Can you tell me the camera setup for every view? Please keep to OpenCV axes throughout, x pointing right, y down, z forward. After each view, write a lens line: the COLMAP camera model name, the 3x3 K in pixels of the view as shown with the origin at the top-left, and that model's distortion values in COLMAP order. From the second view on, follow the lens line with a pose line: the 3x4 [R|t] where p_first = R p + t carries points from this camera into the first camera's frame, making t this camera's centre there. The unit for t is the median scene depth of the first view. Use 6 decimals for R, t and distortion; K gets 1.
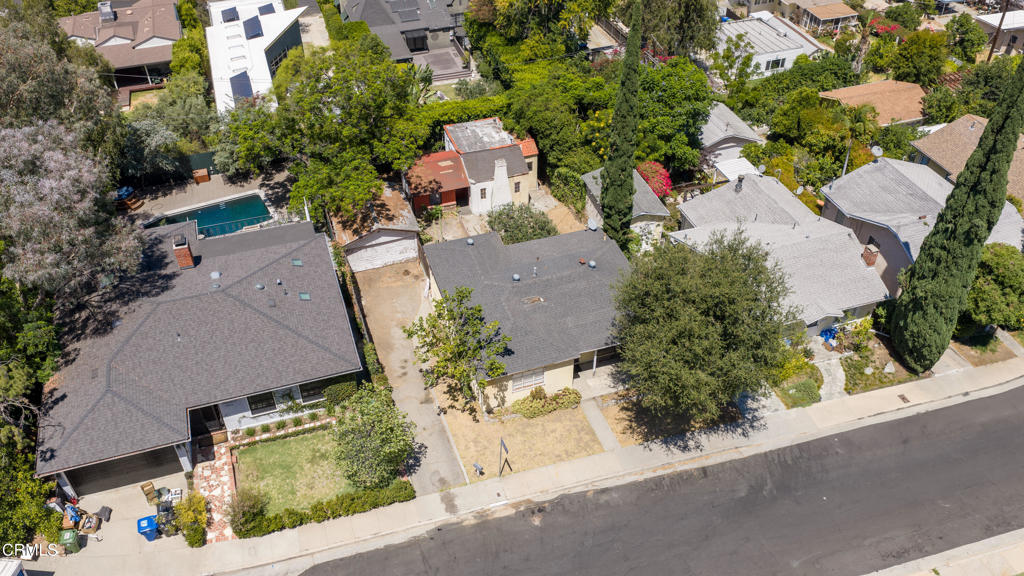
lens RADIAL K [[860.7, 0, 512.0], [0, 860.7, 288.0], [0, 0, 1]] dist [0.008759, -0.018102]
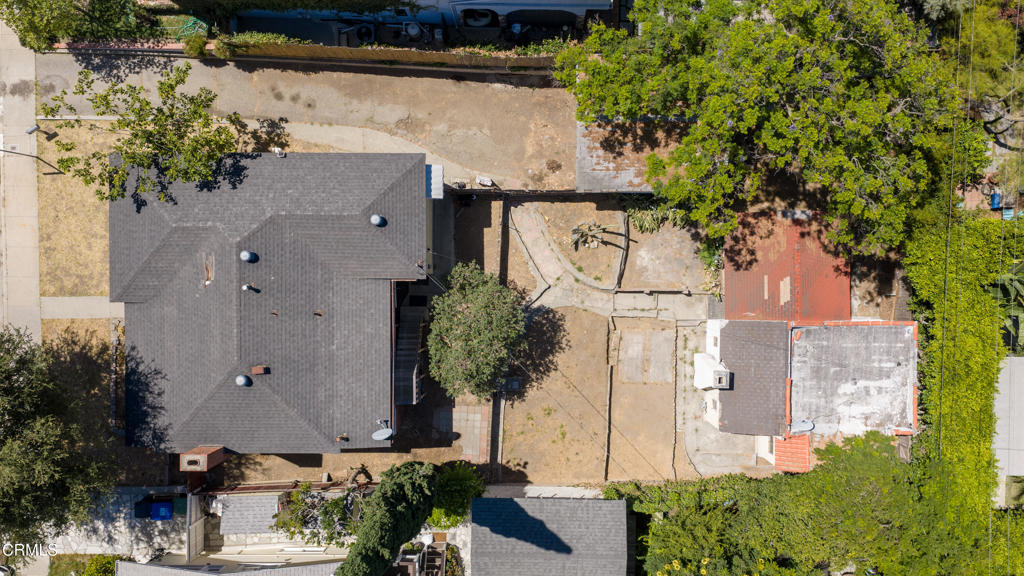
lens RADIAL K [[860.7, 0, 512.0], [0, 860.7, 288.0], [0, 0, 1]] dist [0.008759, -0.018102]
pose [[-0.315456, 0.948912, 0.007259, -0.032875], [-0.607804, -0.207921, 0.766383, -0.520378], [0.728740, 0.237348, 0.642343, 0.606342]]
